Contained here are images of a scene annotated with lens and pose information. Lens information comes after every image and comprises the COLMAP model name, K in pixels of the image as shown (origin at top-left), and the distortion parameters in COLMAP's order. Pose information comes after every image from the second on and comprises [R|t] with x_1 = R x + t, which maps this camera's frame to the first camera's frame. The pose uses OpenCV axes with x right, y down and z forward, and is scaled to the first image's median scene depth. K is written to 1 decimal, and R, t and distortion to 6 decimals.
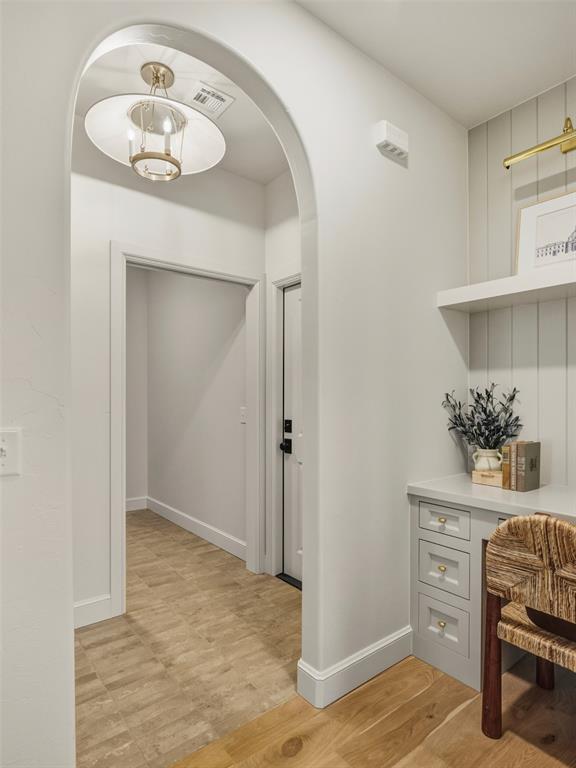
lens RADIAL K [[434.0, 0, 287.7], [0, 434.0, 401.3], [0, 0, 1]] dist [-0.012399, 0.004042]
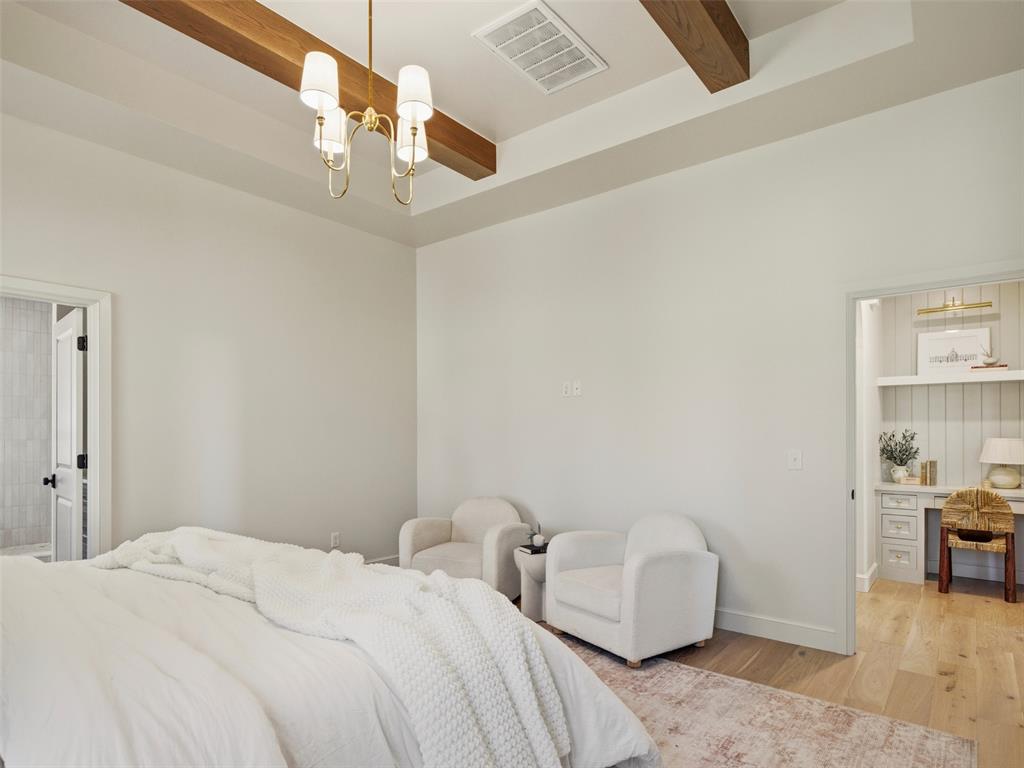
lens RADIAL K [[578.7, 0, 514.9], [0, 578.7, 431.9], [0, 0, 1]] dist [-0.012399, 0.004042]
pose [[0.973272, 0.004401, 0.229612, -1.857516], [-0.002499, 0.999960, -0.008577, -0.007011], [-0.229640, 0.007774, 0.973245, -1.075896]]
